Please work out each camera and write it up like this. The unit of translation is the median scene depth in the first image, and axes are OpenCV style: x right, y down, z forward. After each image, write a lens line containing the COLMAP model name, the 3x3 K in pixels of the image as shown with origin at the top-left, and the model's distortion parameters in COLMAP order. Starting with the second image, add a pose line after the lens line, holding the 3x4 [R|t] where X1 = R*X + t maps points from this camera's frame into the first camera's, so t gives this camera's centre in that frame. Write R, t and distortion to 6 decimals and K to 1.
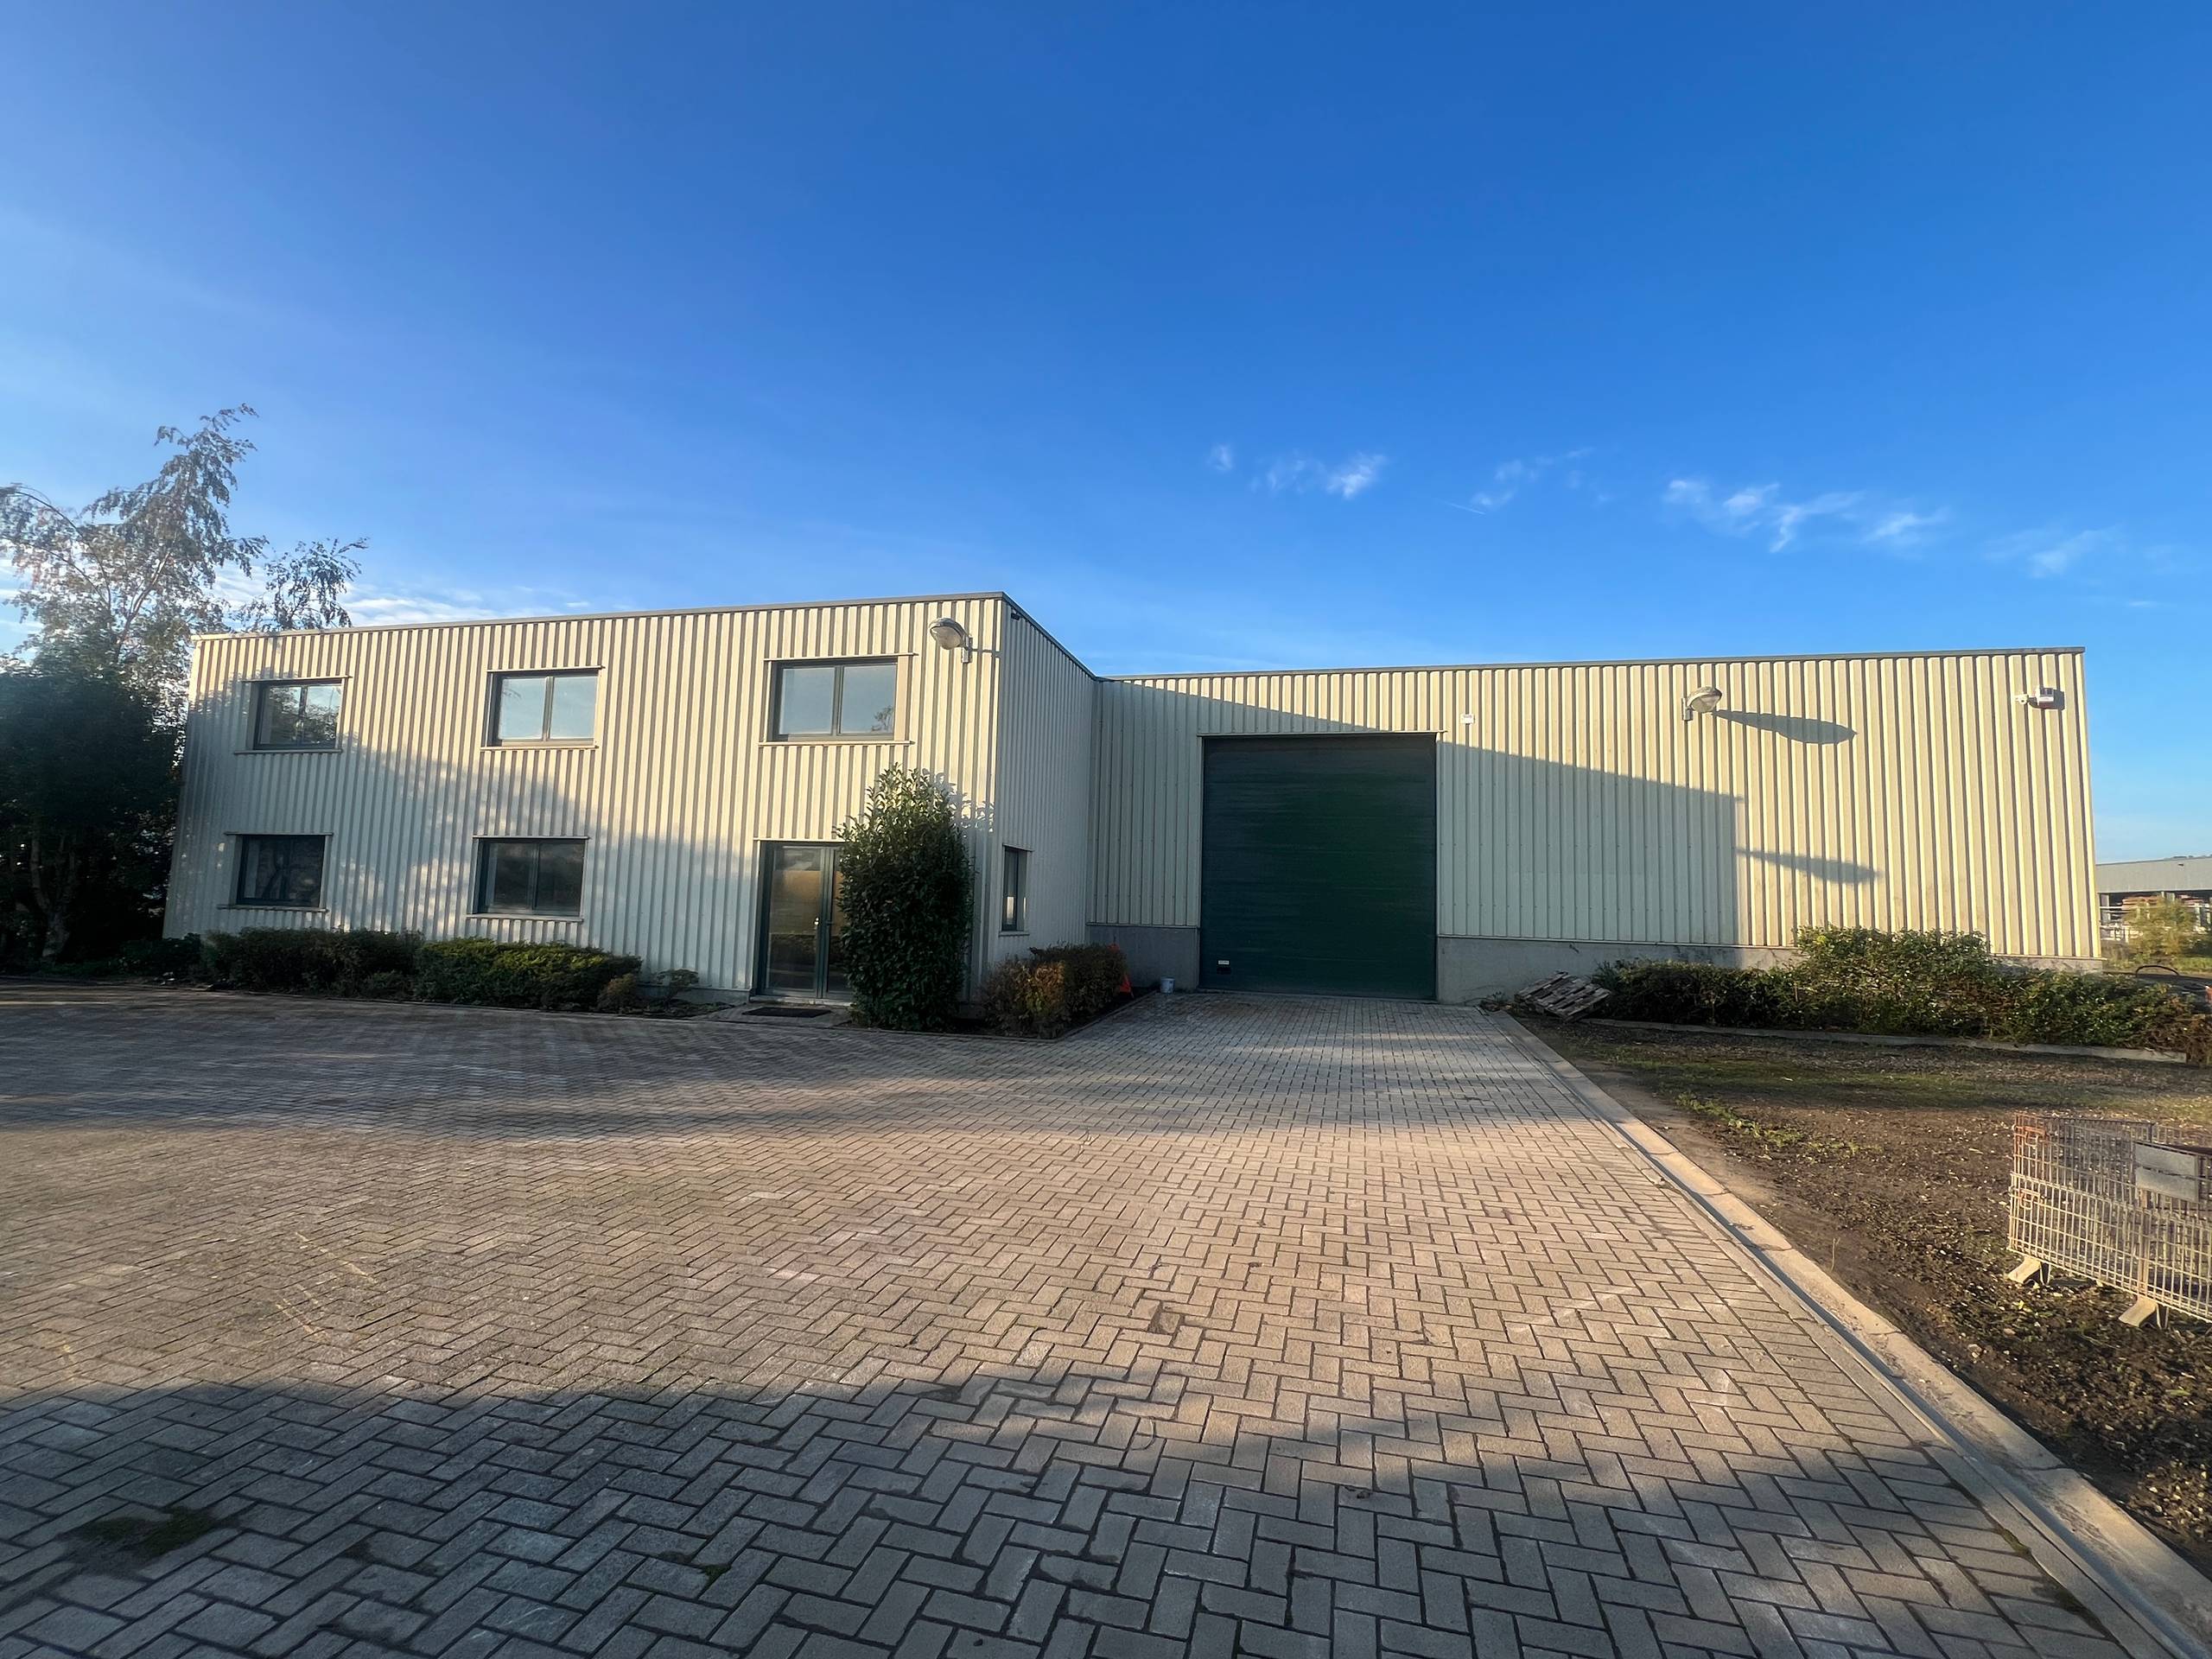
lens RADIAL K [[1000.1, 0, 1098.1], [0, 1000.1, 884.0], [0, 0, 1]] dist [0.000114, -0.000737]
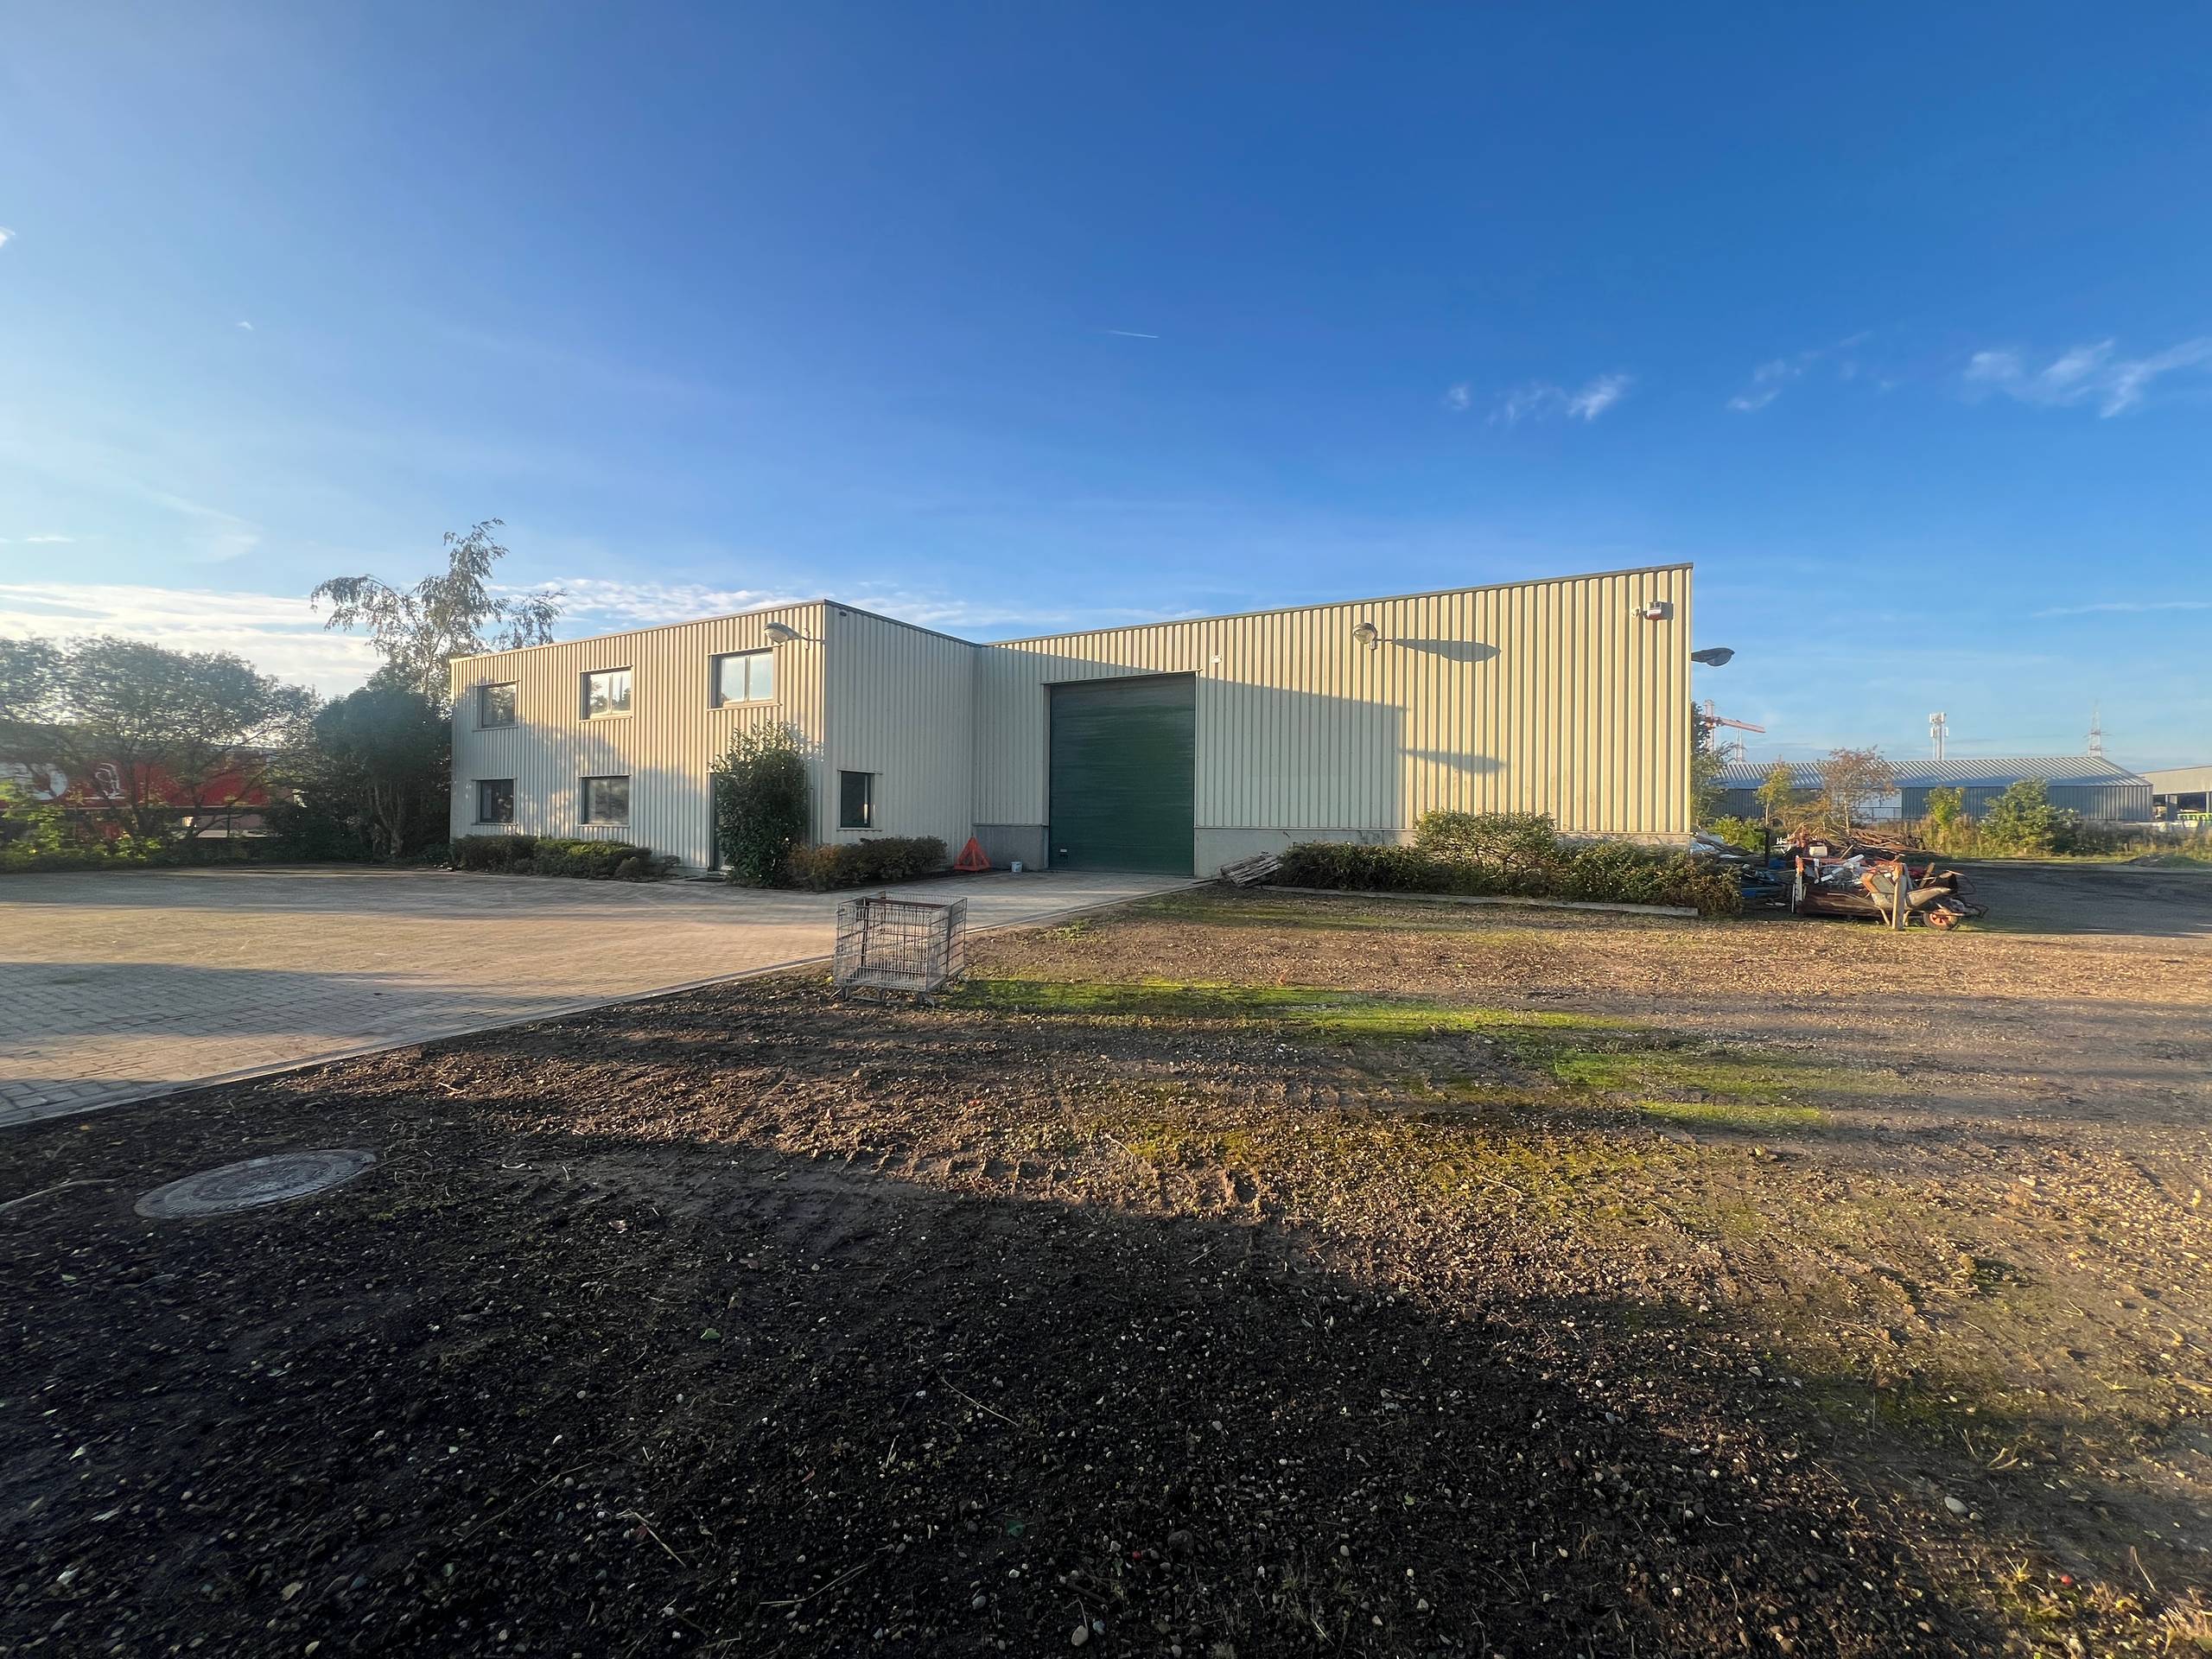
lens RADIAL K [[882.6, 0, 1107.2], [0, 882.6, 825.7], [0, 0, 1]] dist [-0.003405, 0.000735]
pose [[0.965957, -0.019078, -0.257996, 0.544965], [0.023839, 0.999598, 0.015340, 0.030785], [0.257600, -0.020968, 0.966024, -0.149630]]
